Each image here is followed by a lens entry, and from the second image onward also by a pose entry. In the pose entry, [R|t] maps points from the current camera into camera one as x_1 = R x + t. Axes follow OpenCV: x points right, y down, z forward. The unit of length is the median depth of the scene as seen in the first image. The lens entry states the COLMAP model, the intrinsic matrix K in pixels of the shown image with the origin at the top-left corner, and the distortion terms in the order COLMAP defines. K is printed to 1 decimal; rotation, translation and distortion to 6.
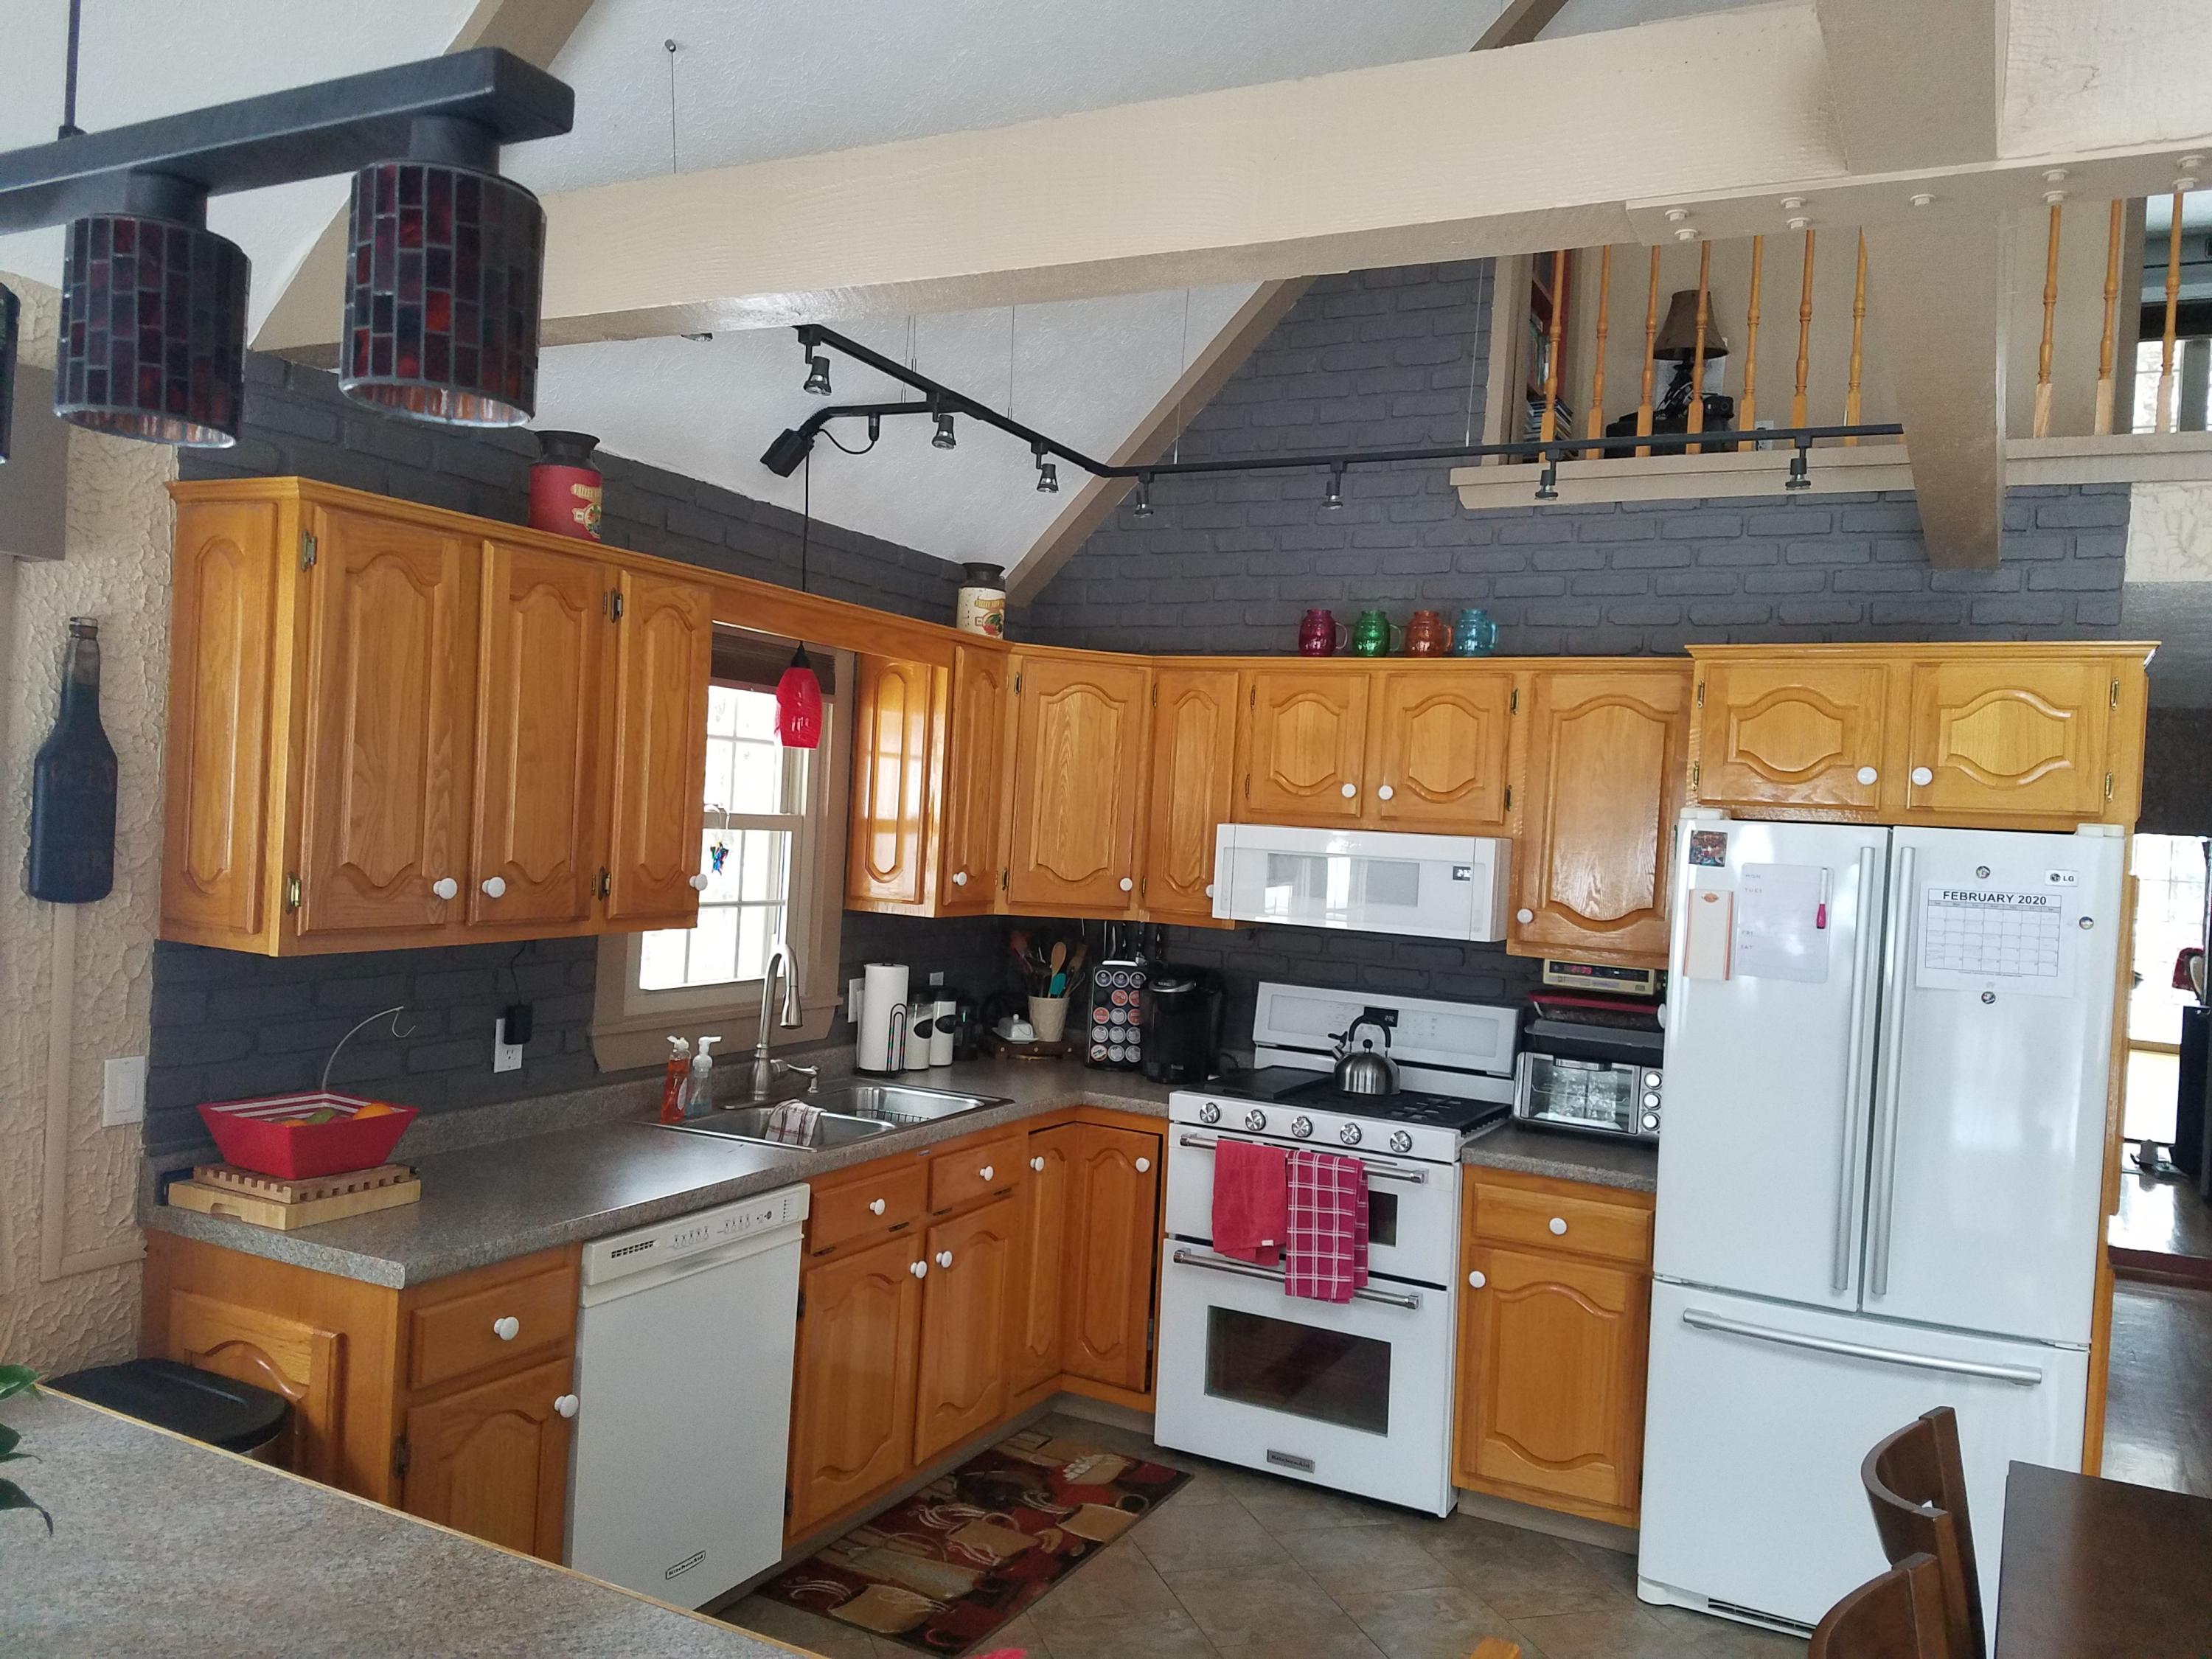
lens RADIAL K [[1648.8, 0, 1105.5], [0, 1648.8, 847.6], [0, 0, 1]] dist [0.224641, -0.380989]
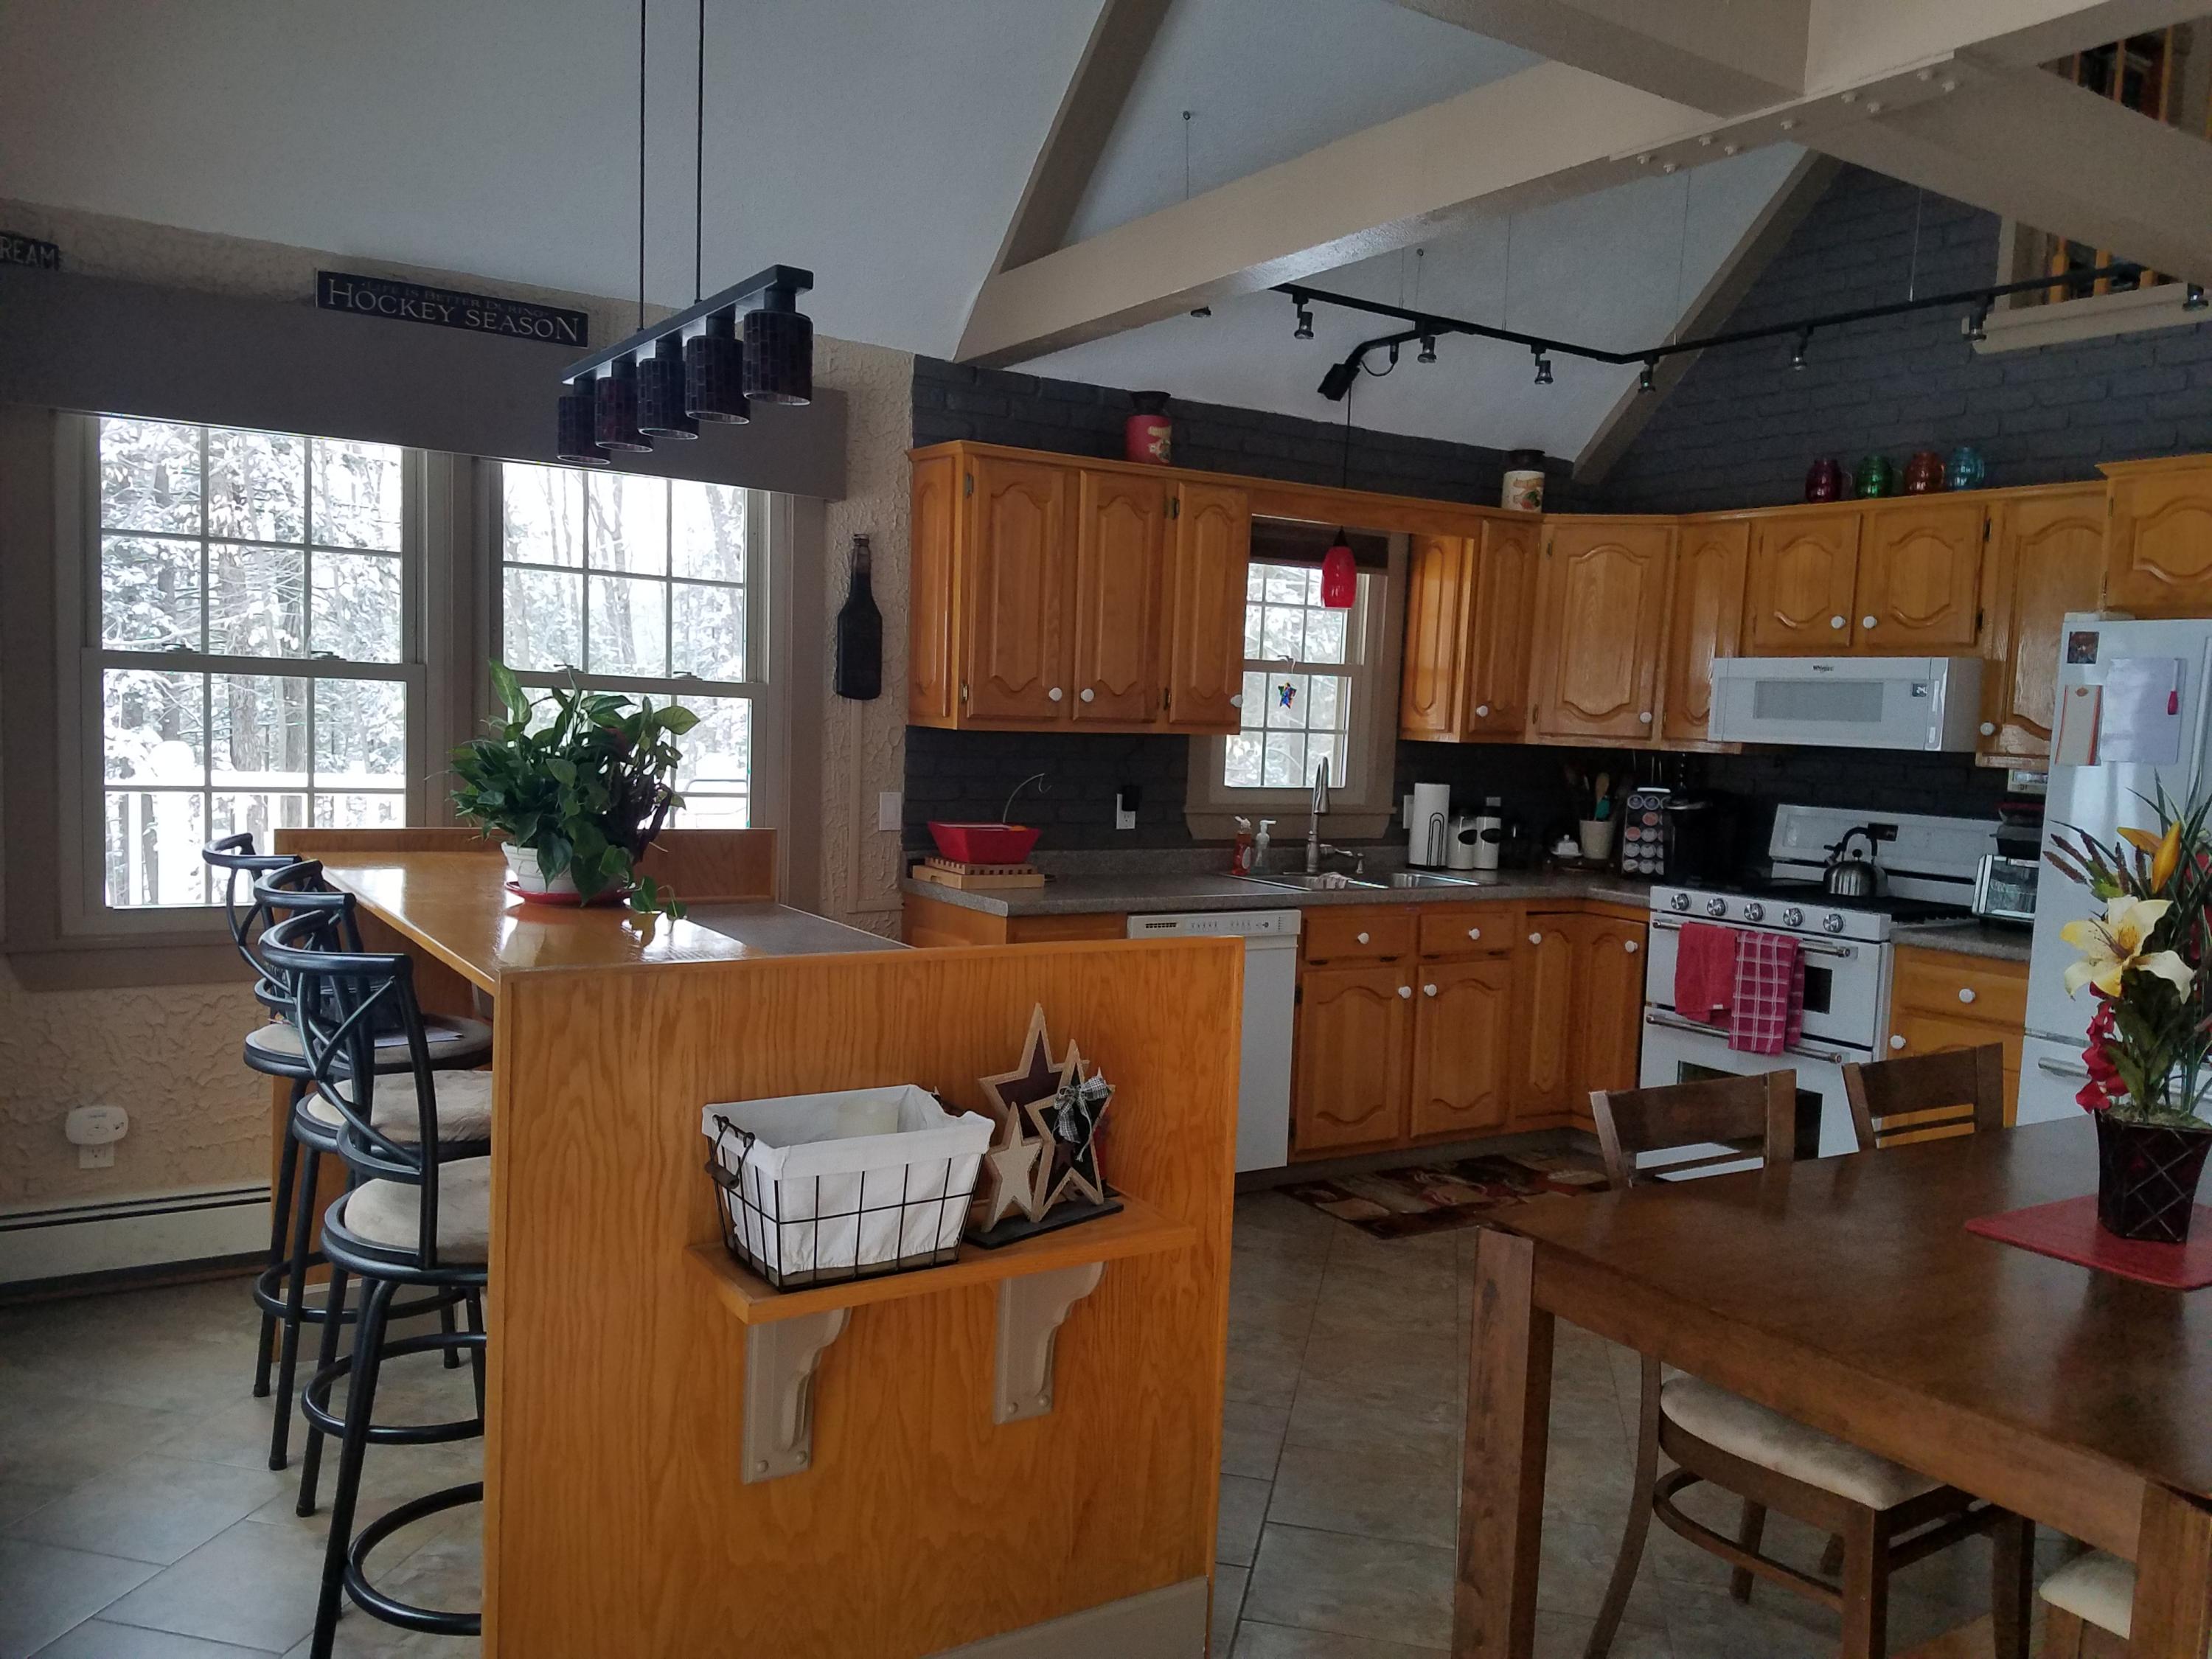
lens RADIAL K [[1652.0, 0, 1115.6], [0, 1652.0, 855.4], [0, 0, 1]] dist [0.248748, -0.460380]
pose [[0.871987, 0.022743, -0.489001, 0.312231], [-0.000598, 0.998969, 0.045395, 0.076076], [0.489529, -0.039291, 0.871101, -0.252462]]
